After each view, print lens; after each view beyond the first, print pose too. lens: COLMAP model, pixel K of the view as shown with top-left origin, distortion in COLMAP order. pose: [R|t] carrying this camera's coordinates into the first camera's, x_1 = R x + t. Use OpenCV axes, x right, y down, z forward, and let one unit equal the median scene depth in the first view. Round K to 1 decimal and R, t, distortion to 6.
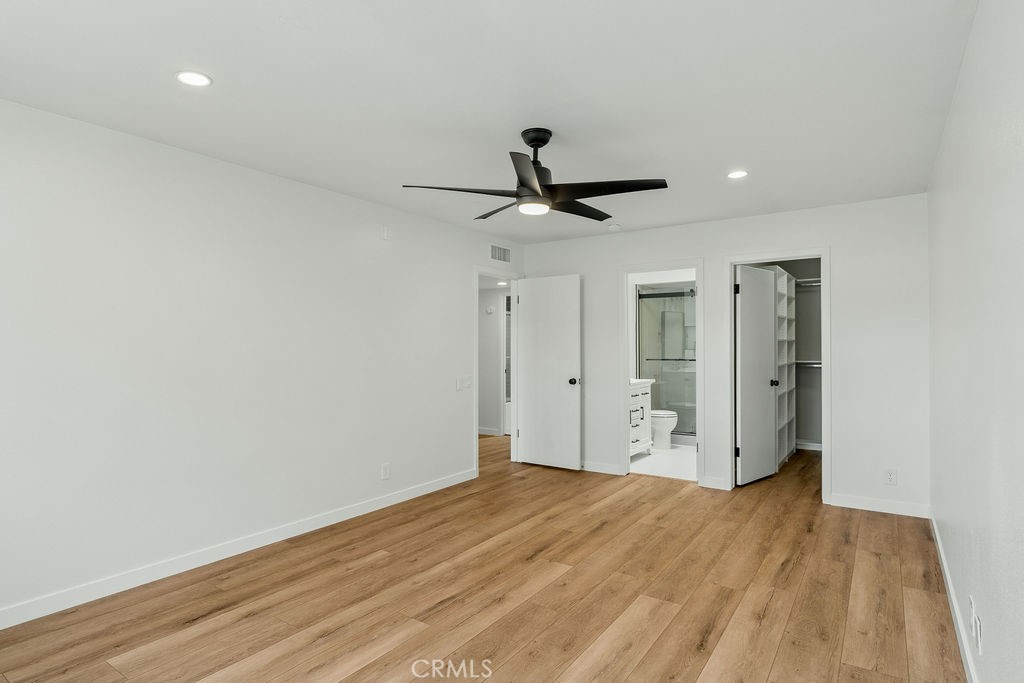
lens RADIAL K [[534.4, 0, 512.0], [0, 534.4, 341.5], [0, 0, 1]] dist [-0.001927, 0.000539]
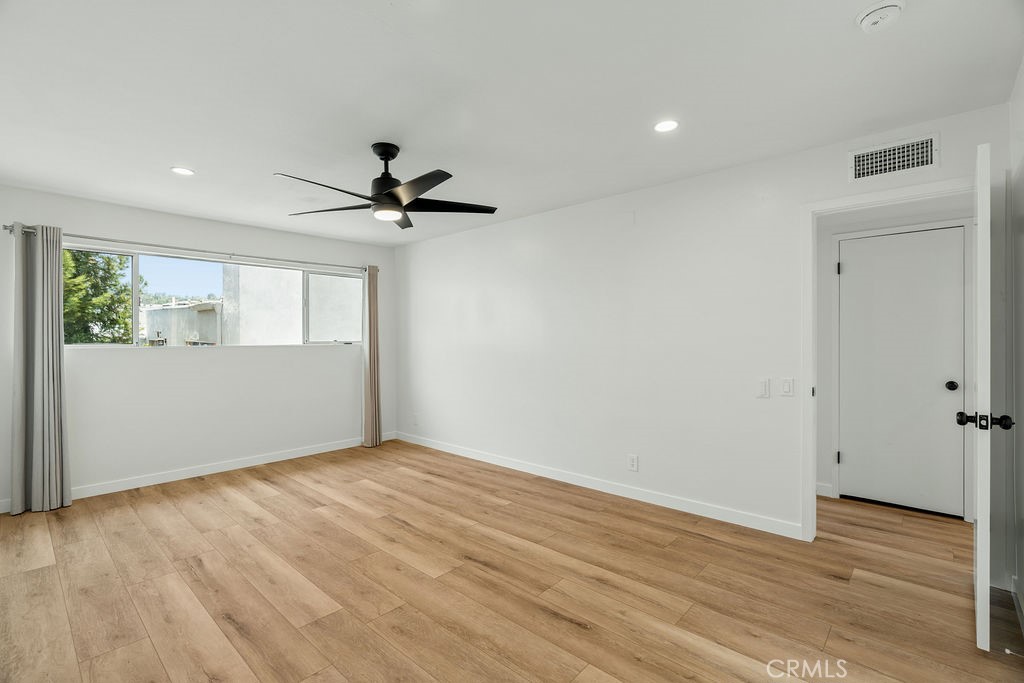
lens RADIAL K [[464.8, 0, 515.0], [0, 464.8, 339.5], [0, 0, 1]] dist [-0.007292, 0.000970]
pose [[-0.126753, 0.005644, -0.991918, 0.873136], [0.016054, 0.999865, 0.003637, 0.014733], [0.991804, -0.015463, -0.126826, 1.236563]]
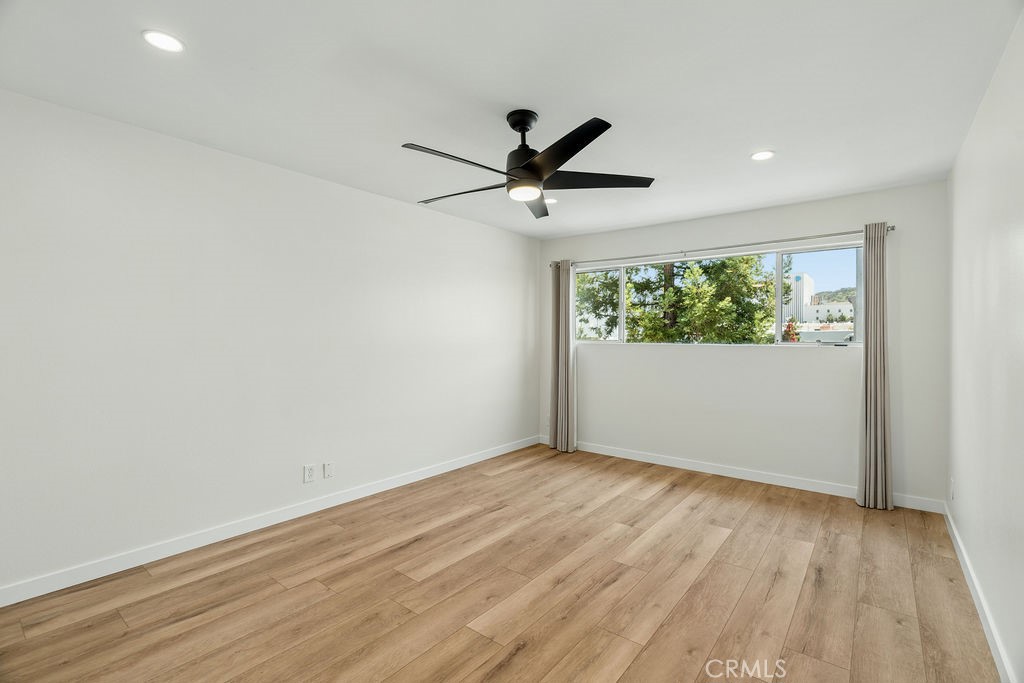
lens RADIAL K [[464.8, 0, 515.0], [0, 464.8, 339.5], [0, 0, 1]] dist [-0.007292, 0.000970]
pose [[-0.997857, -0.003126, 0.065363, 0.003020], [-0.003549, 0.999974, -0.006356, 0.019599], [-0.065341, -0.006574, -0.997841, 1.646552]]
